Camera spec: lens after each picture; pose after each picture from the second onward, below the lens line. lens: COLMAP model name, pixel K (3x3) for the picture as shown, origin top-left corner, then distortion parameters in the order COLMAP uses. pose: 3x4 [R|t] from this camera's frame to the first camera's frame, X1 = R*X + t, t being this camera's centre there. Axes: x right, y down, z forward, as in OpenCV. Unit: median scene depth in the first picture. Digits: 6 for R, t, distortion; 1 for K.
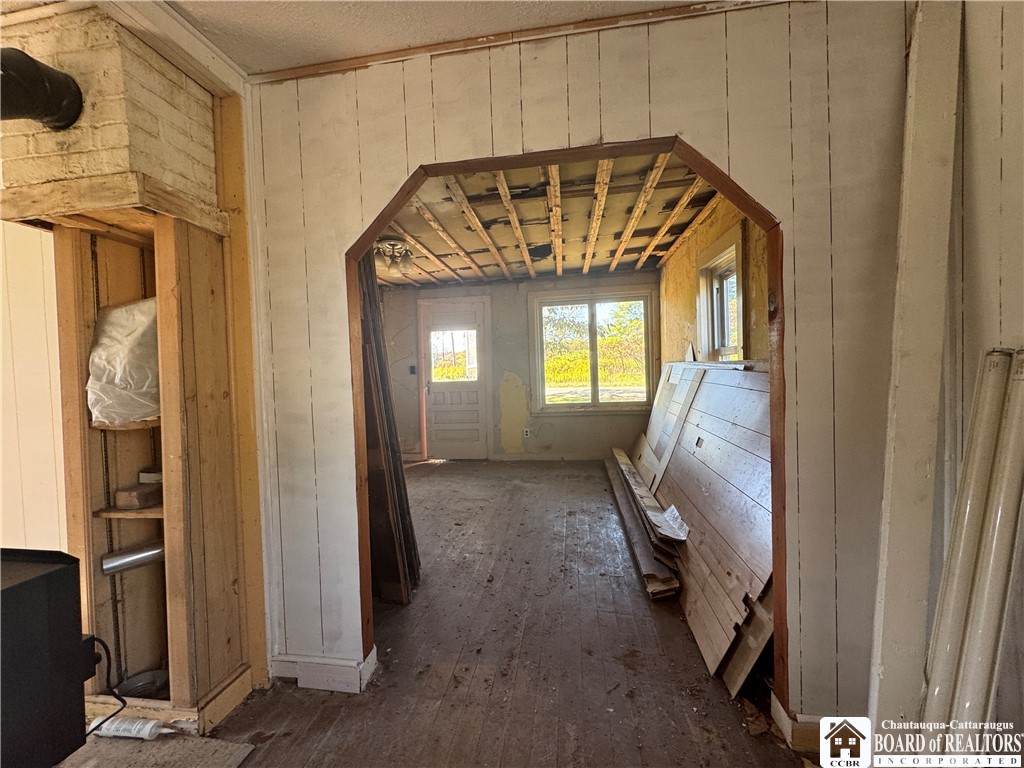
lens RADIAL K [[413.3, 0, 509.1], [0, 413.3, 383.4], [0, 0, 1]] dist [0.001308, 0.000042]
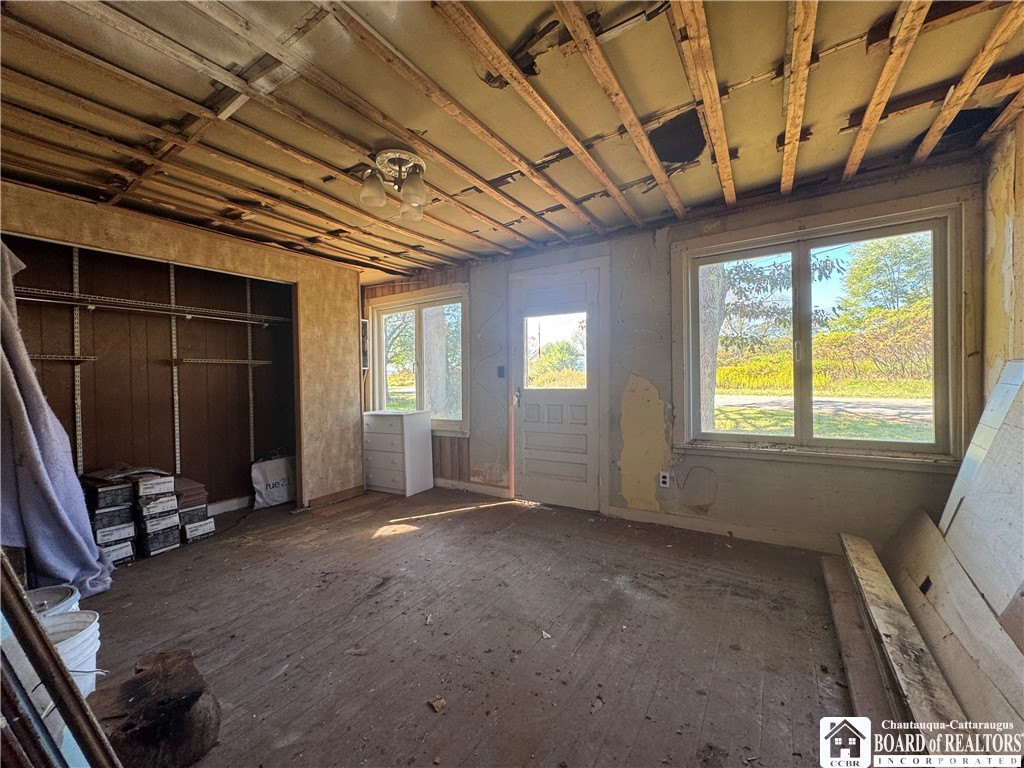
lens RADIAL K [[413.3, 0, 509.1], [0, 413.3, 383.4], [0, 0, 1]] dist [0.001308, 0.000042]
pose [[0.911085, 0.022167, -0.411623, 0.085382], [-0.024249, 0.999706, 0.000163, -0.013926], [0.411505, 0.009833, 0.911354, 0.380368]]
